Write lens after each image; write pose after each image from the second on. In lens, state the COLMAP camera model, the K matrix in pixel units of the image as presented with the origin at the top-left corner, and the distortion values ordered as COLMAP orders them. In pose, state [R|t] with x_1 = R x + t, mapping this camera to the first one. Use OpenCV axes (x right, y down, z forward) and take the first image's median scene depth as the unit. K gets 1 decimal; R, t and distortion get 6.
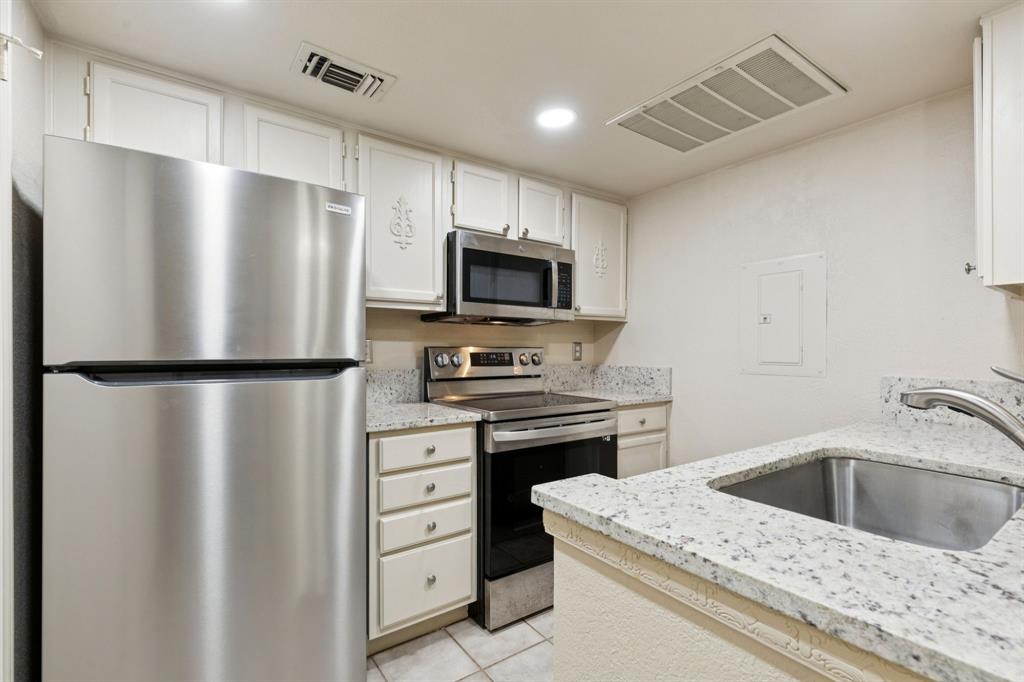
lens RADIAL K [[463.1, 0, 509.6], [0, 463.1, 349.4], [0, 0, 1]] dist [0.006141, -0.000127]
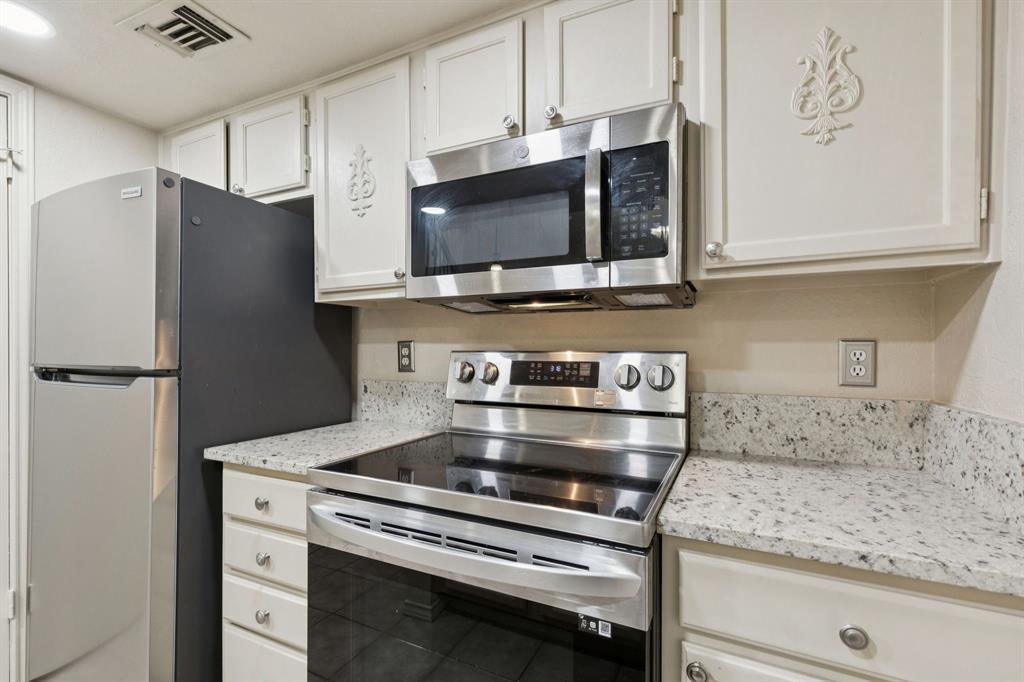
lens RADIAL K [[463.1, 0, 509.6], [0, 463.1, 349.4], [0, 0, 1]] dist [0.006141, -0.000127]
pose [[0.474425, -0.000977, -0.880295, 0.435844], [-0.001712, 0.999996, -0.002032, -0.006201], [0.880294, 0.002471, 0.474422, 0.722778]]
